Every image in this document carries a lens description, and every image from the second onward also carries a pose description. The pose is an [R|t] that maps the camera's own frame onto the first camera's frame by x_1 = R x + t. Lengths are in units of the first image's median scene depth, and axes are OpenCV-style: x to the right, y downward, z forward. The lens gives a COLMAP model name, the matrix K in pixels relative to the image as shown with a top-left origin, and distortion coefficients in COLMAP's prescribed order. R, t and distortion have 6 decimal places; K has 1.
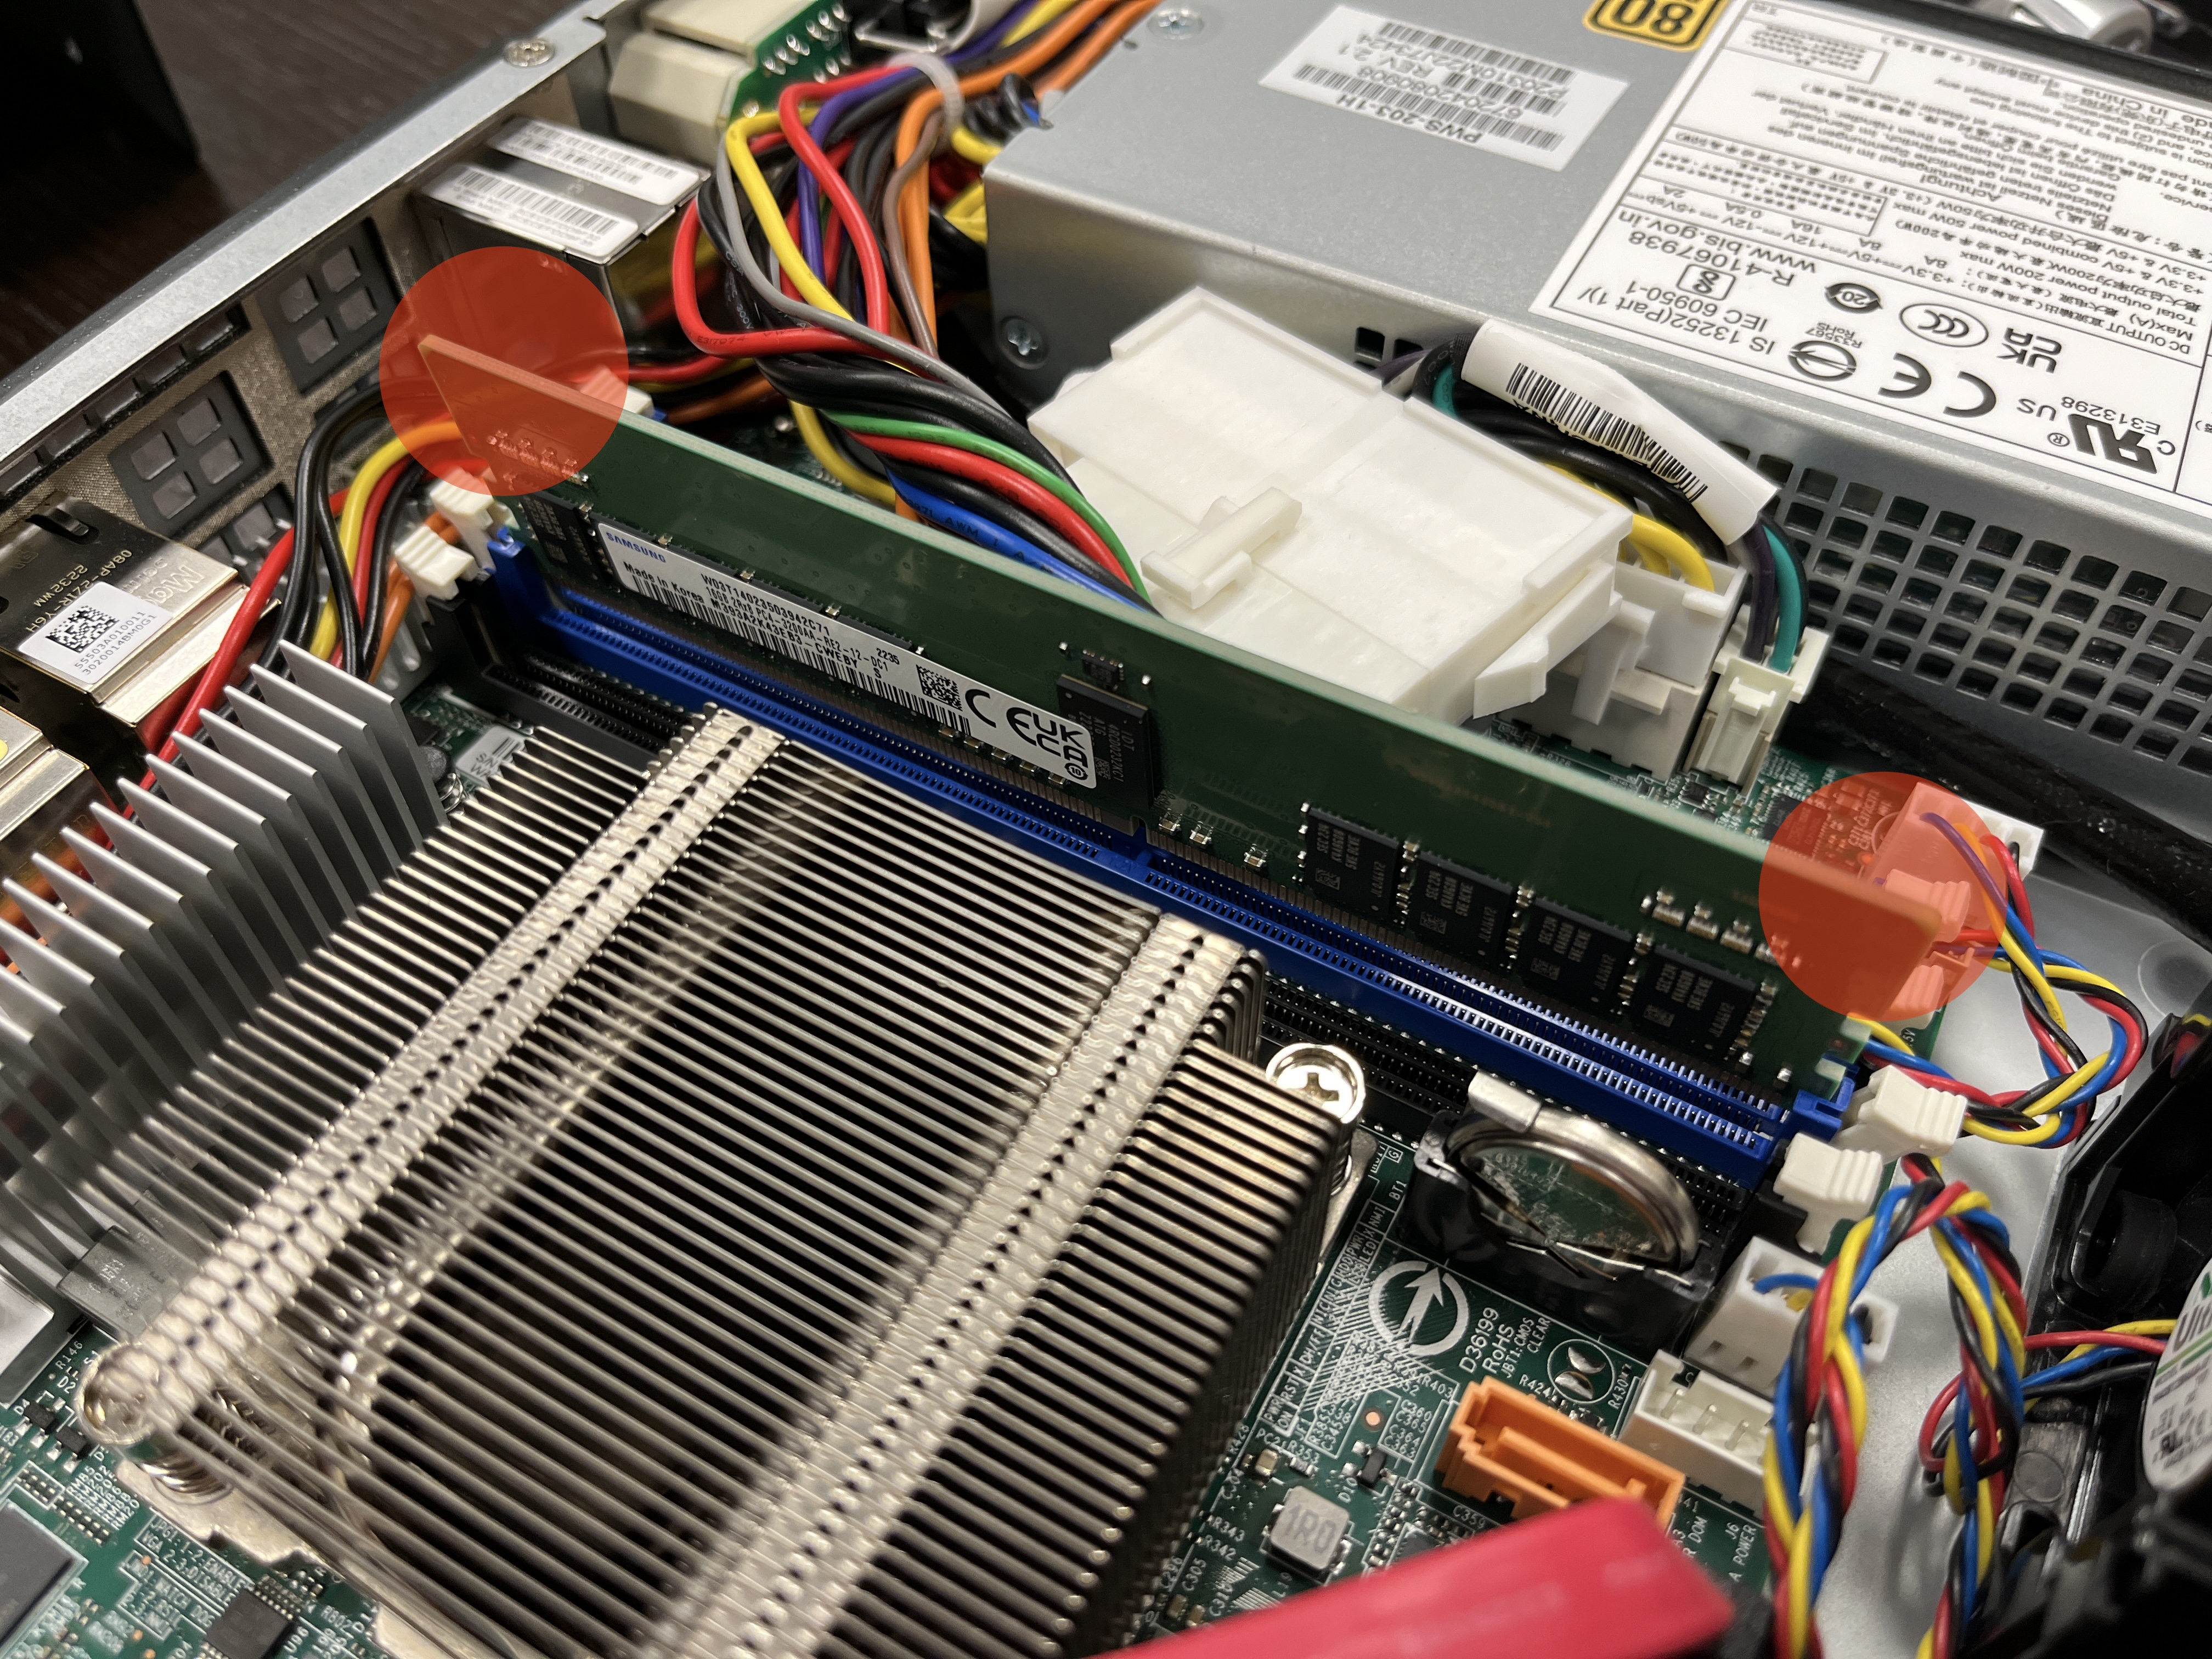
lens RADIAL K [[1802.1, 0, 1106.0], [0, 1802.1, 829.5], [0, 0, 1]] dist [-0.006349, -0.104850]
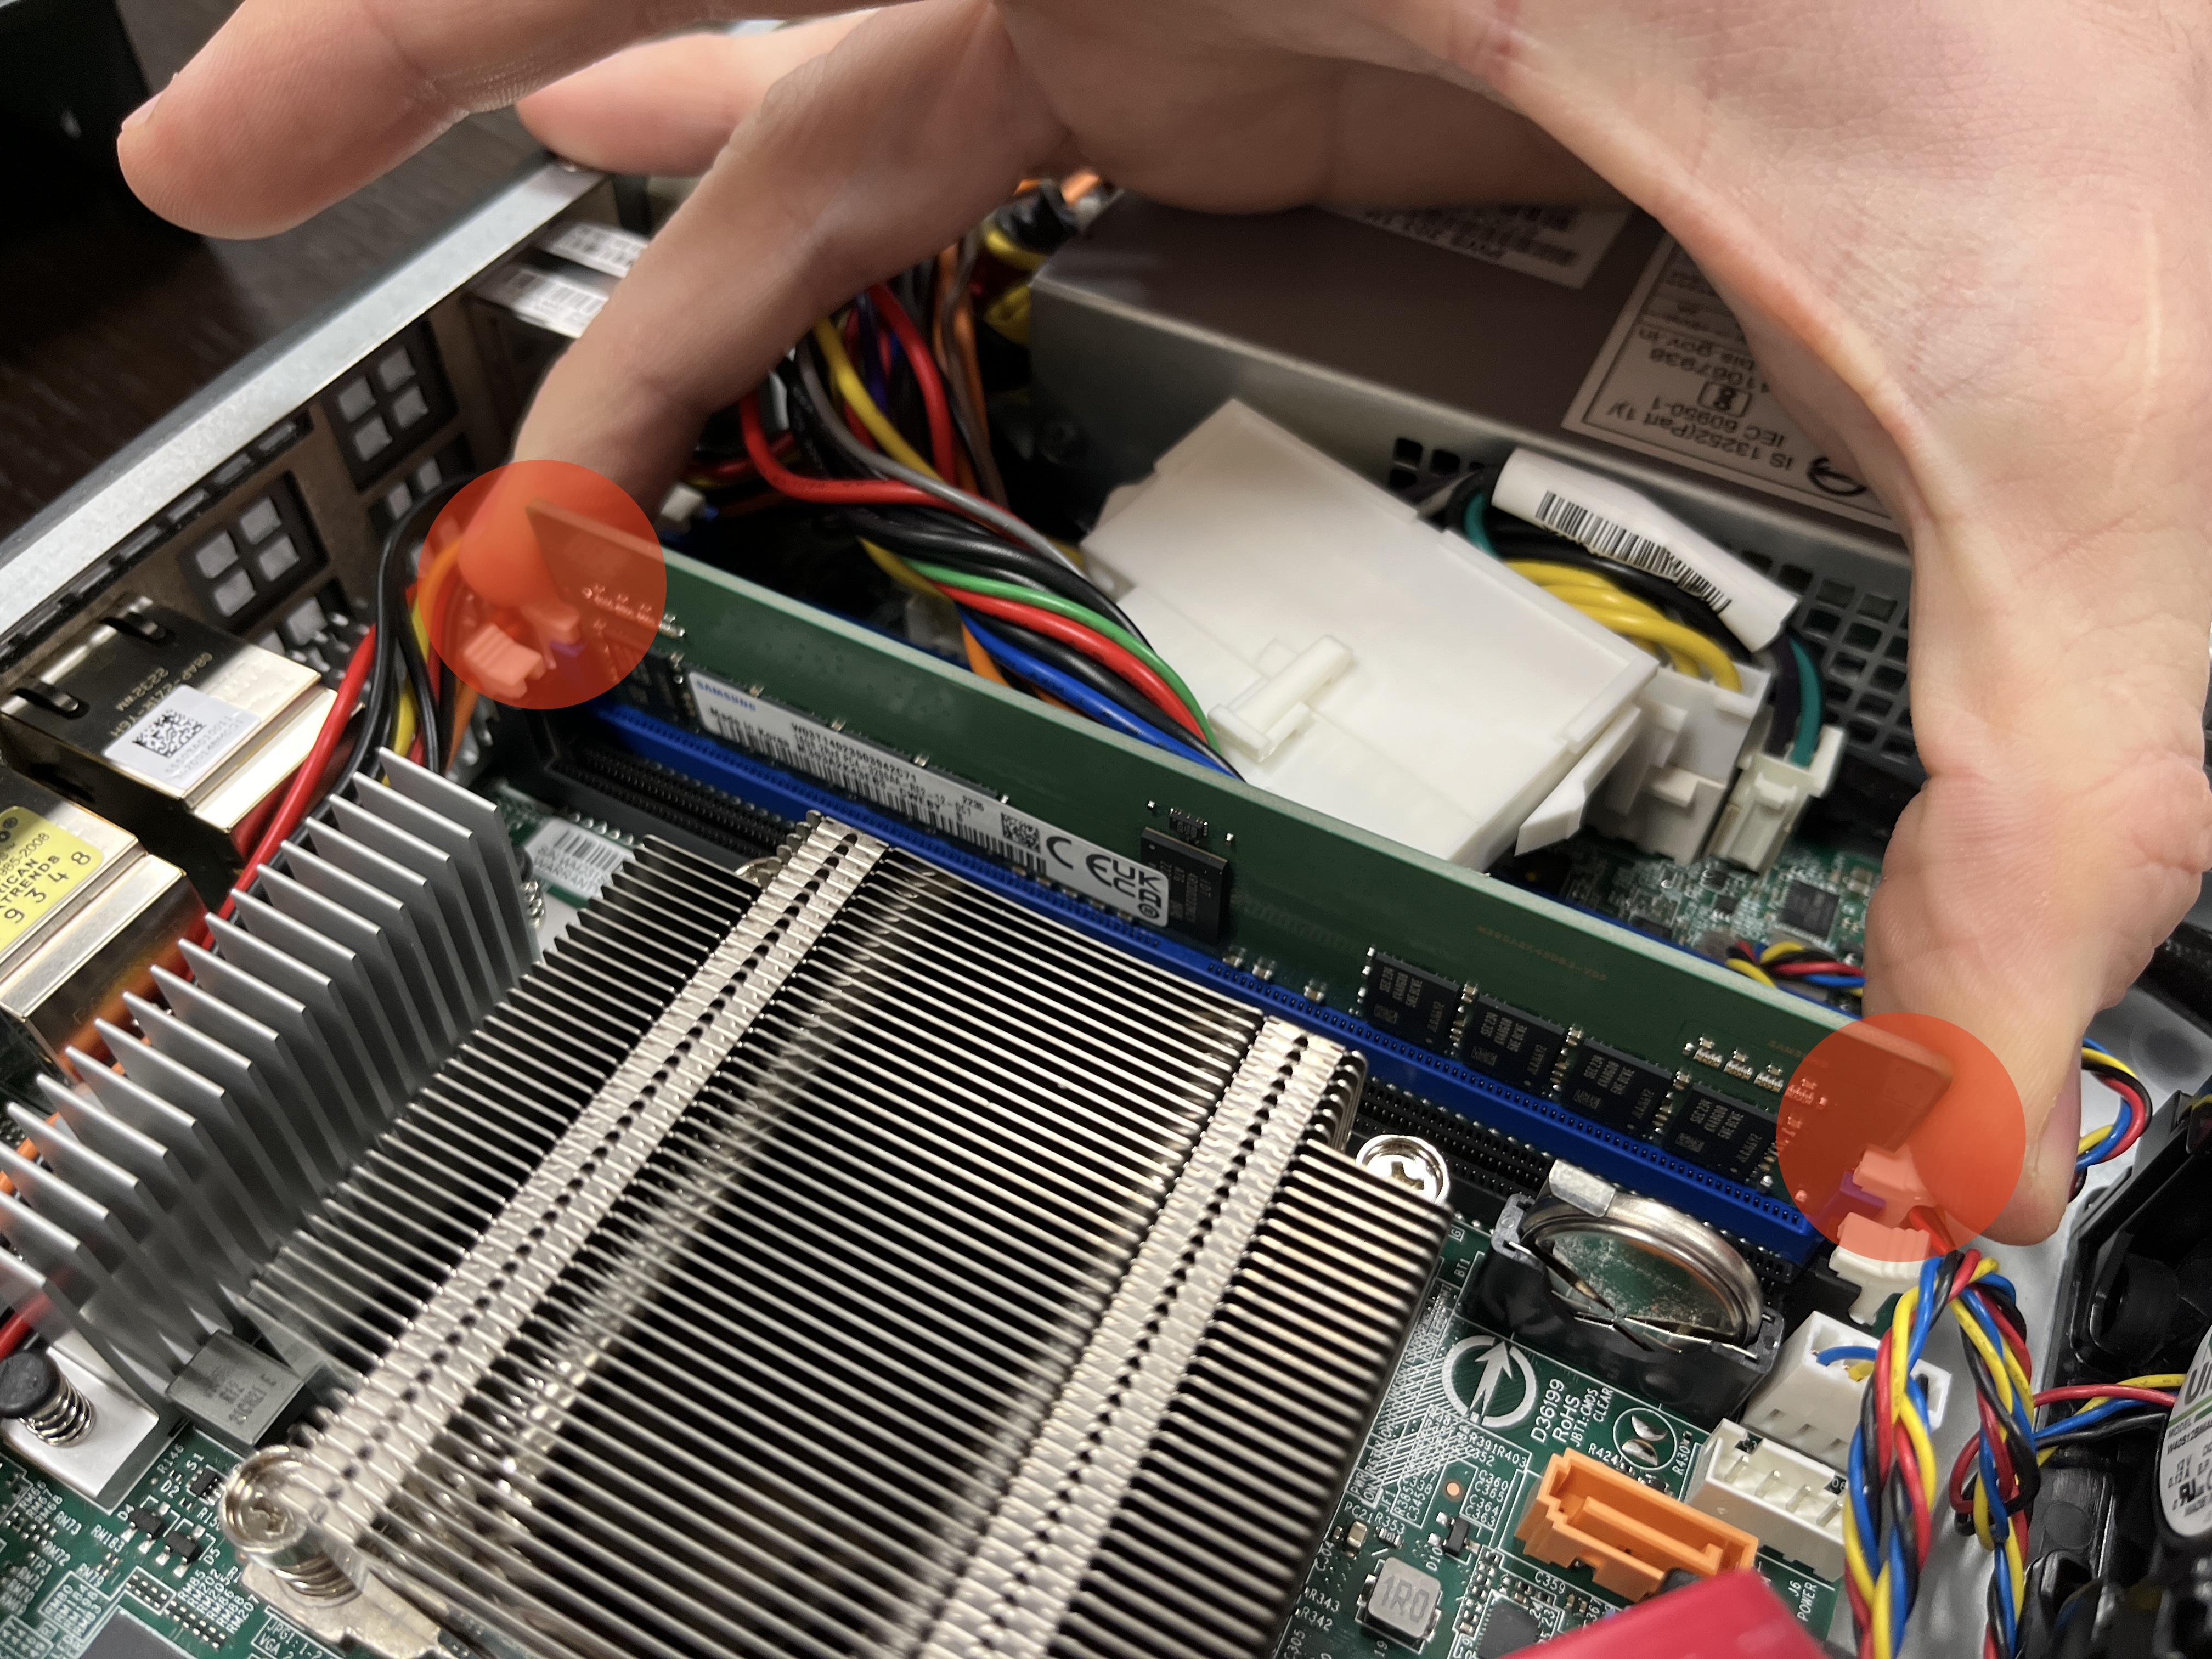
lens RADIAL K [[1802.1, 0, 1106.0], [0, 1802.1, 829.5], [0, 0, 1]] dist [-0.006349, -0.104850]
pose [[0.998585, -0.005234, 0.052925, -0.105418], [0.006302, 0.999779, -0.020038, -0.037433], [-0.052808, 0.020344, 0.998397, -0.043518]]
